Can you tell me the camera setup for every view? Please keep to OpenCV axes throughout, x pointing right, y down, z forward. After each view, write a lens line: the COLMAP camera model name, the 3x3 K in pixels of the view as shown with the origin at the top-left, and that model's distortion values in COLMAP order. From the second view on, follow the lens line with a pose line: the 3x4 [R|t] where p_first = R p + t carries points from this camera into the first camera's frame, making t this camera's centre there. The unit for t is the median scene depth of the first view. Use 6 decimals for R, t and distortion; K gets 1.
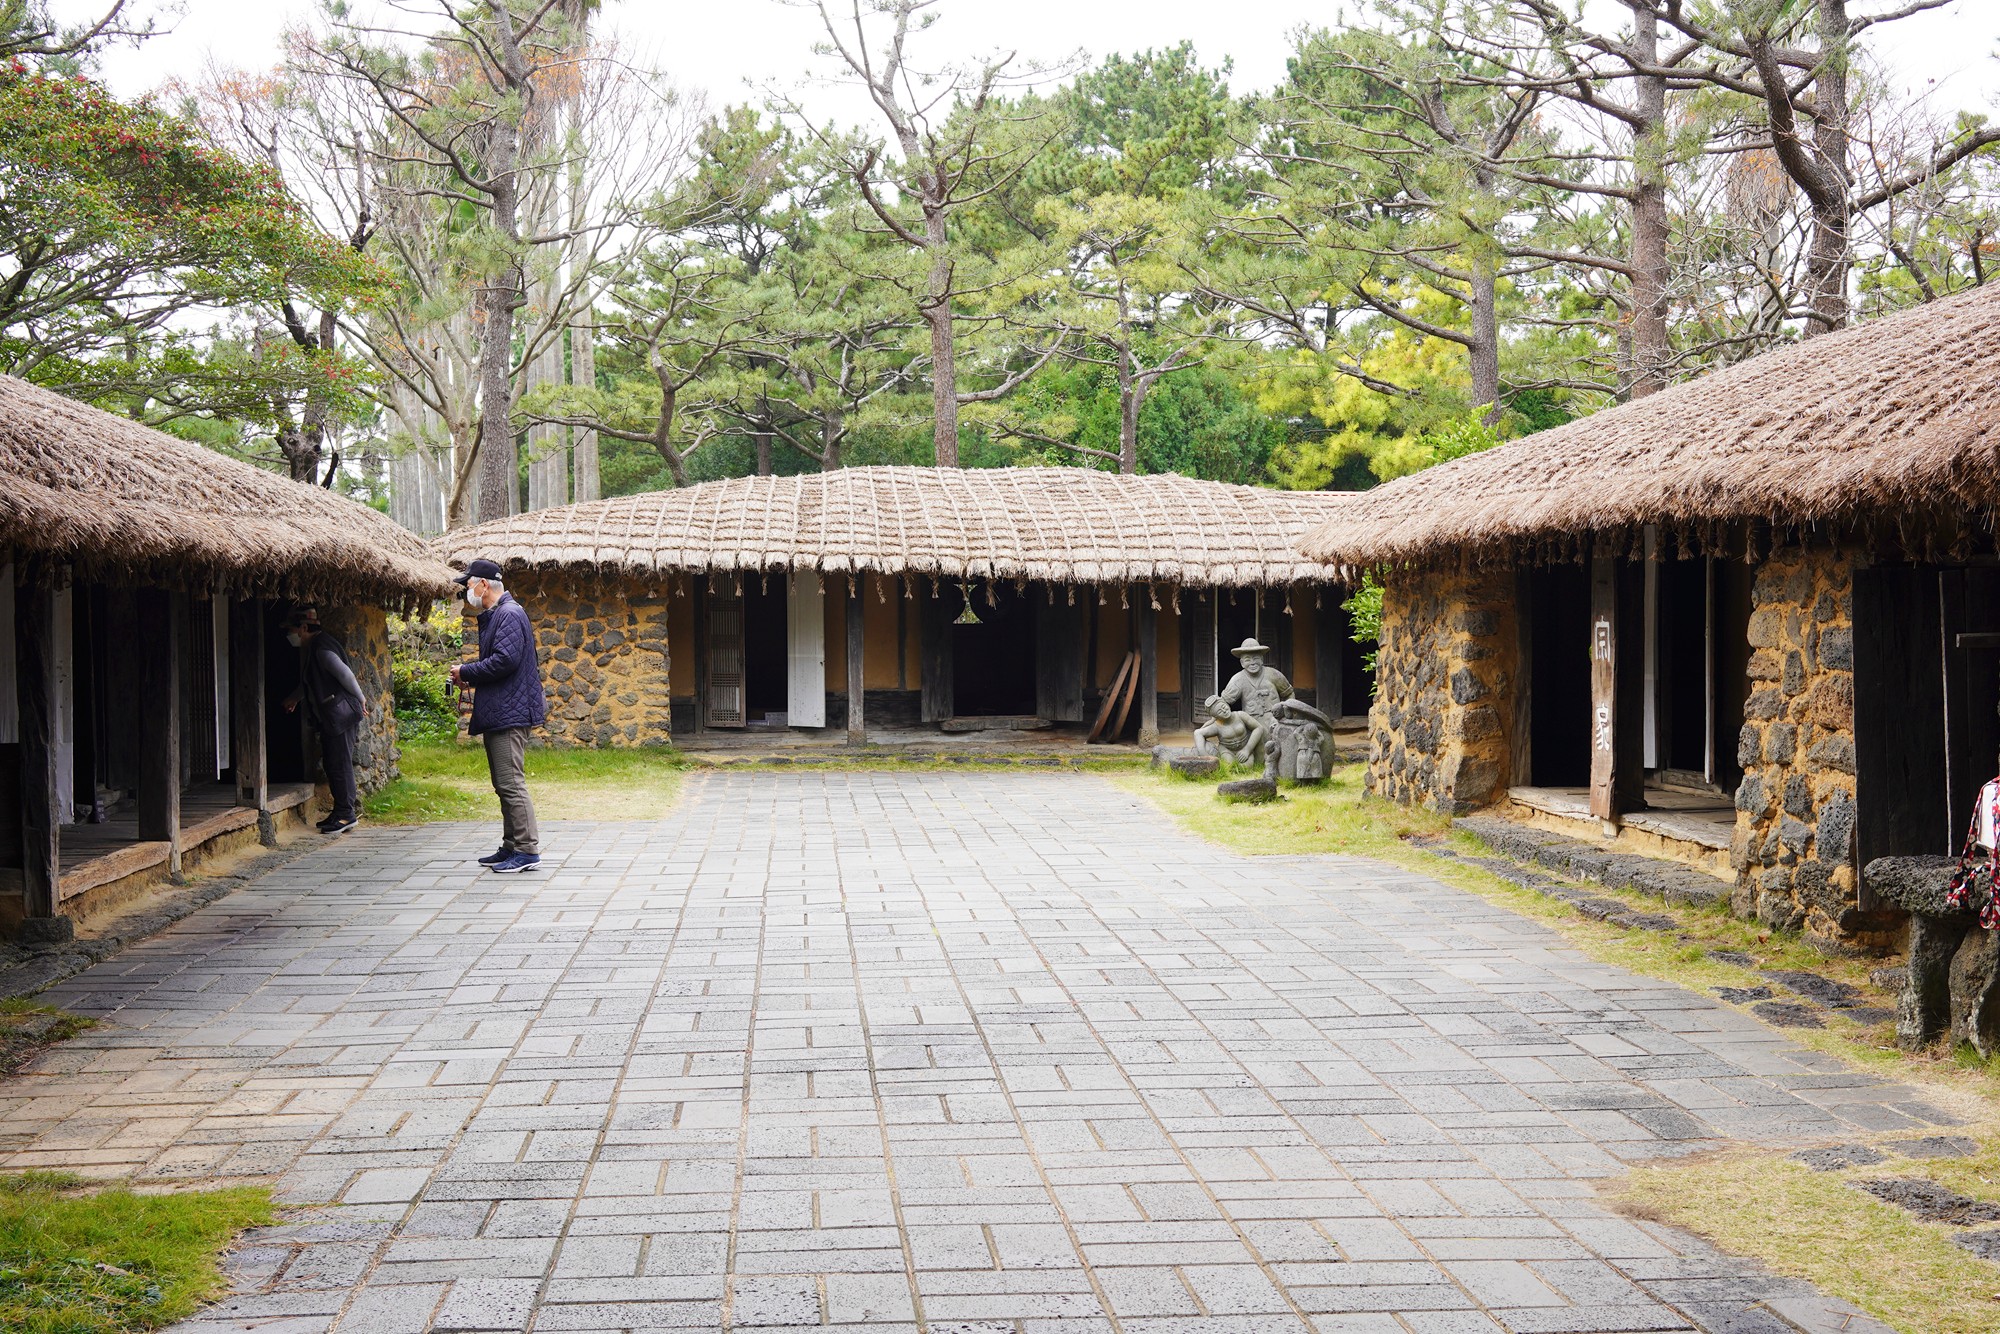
lens RADIAL K [[2034.7, 0, 1000.0], [0, 2034.7, 667.0], [0, 0, 1]] dist [-0.010058, -0.005629]
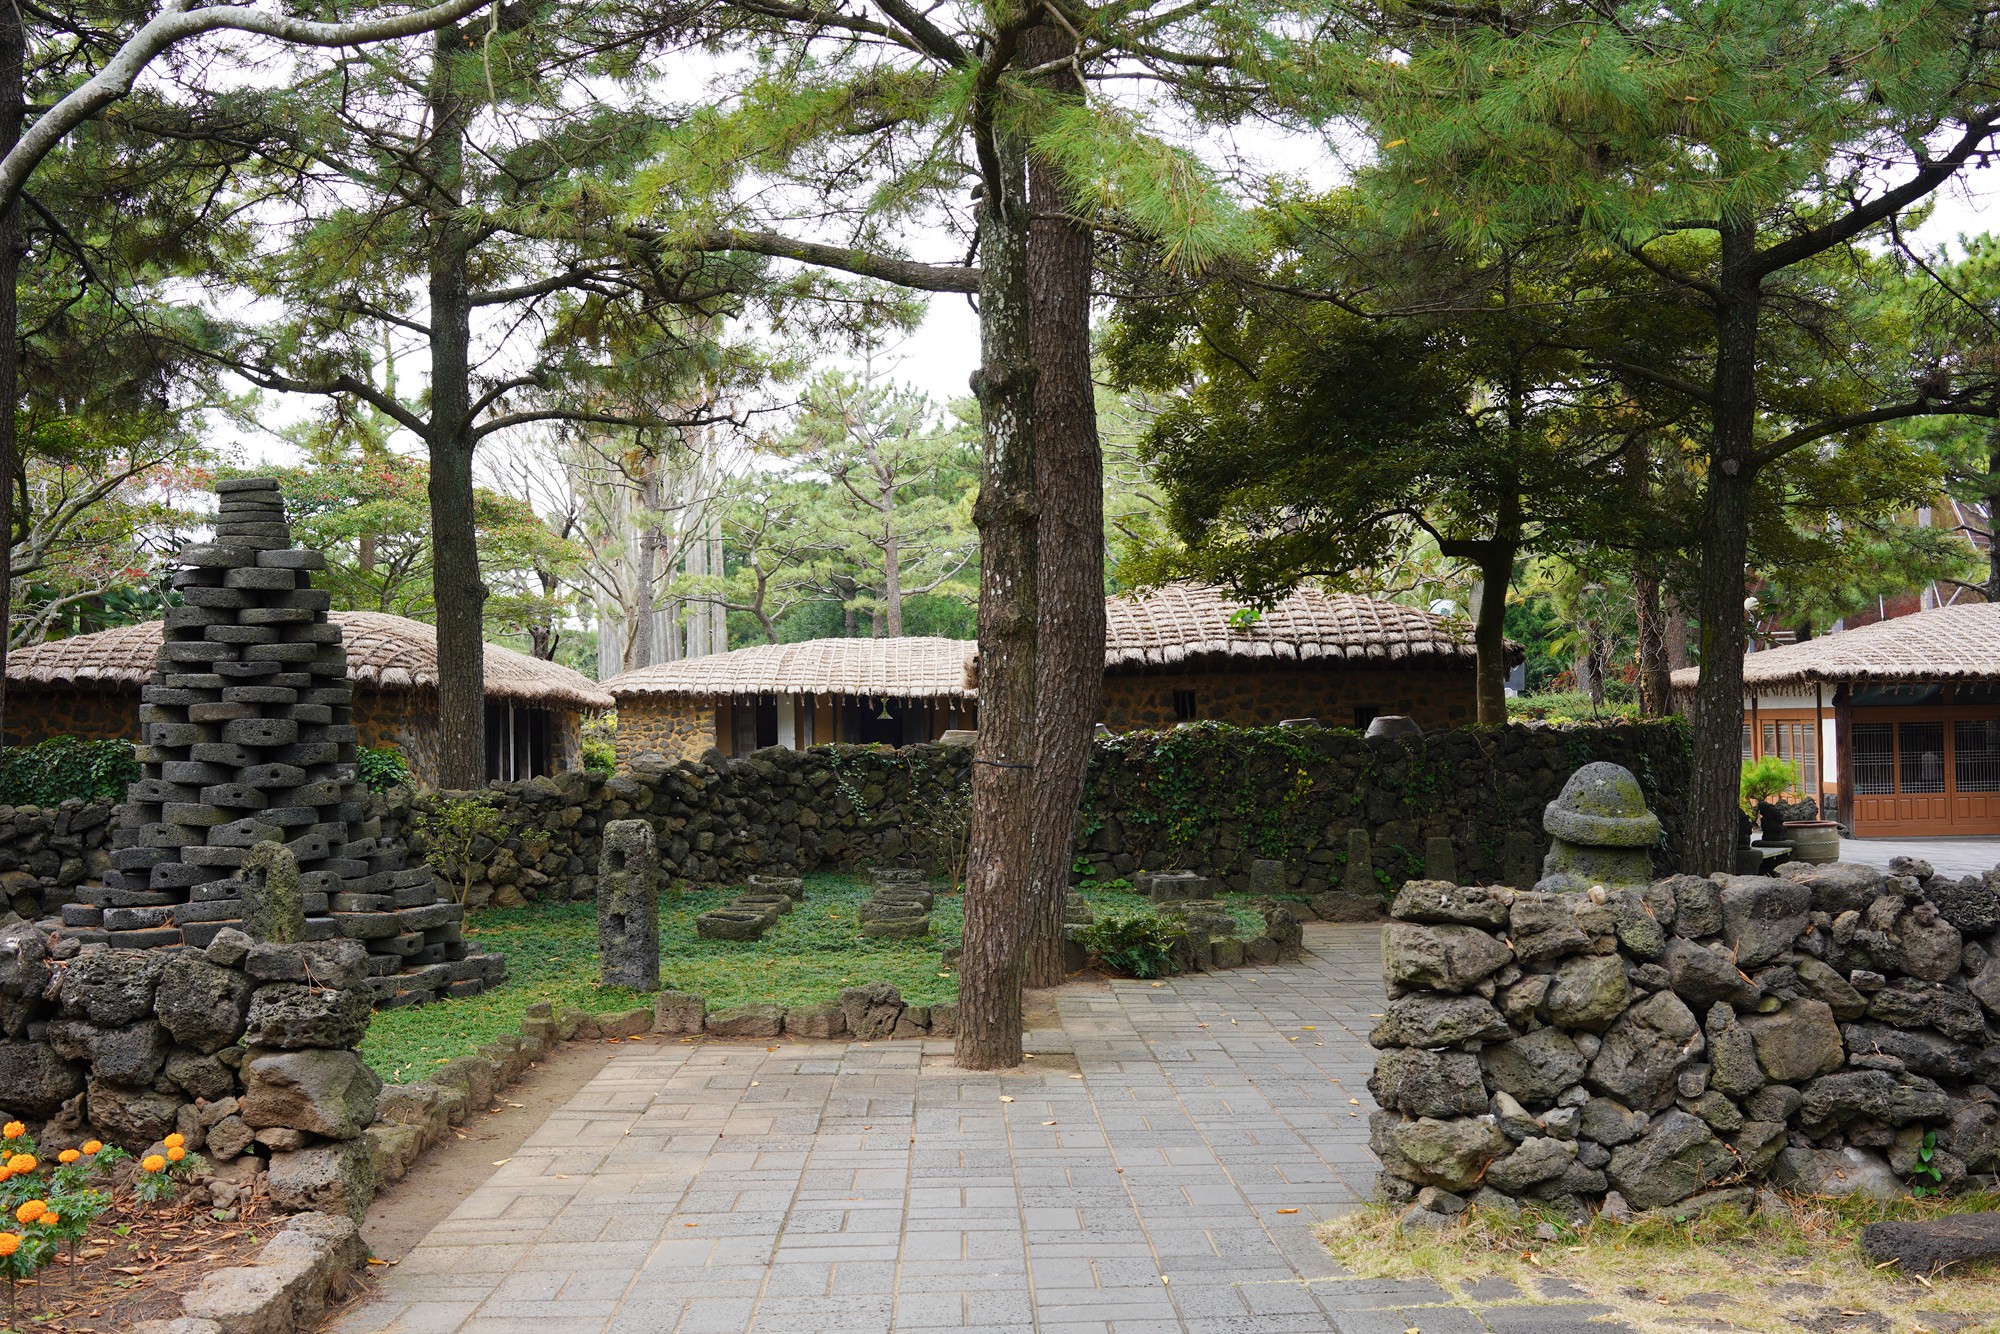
lens RADIAL K [[2034.7, 0, 1000.0], [0, 2034.7, 667.0], [0, 0, 1]] dist [-0.010058, -0.005629]
pose [[0.994656, -0.014850, -0.102170, 0.335135], [0.009303, 0.998467, -0.054557, 0.040355], [0.102823, 0.053315, 0.993270, -1.019956]]
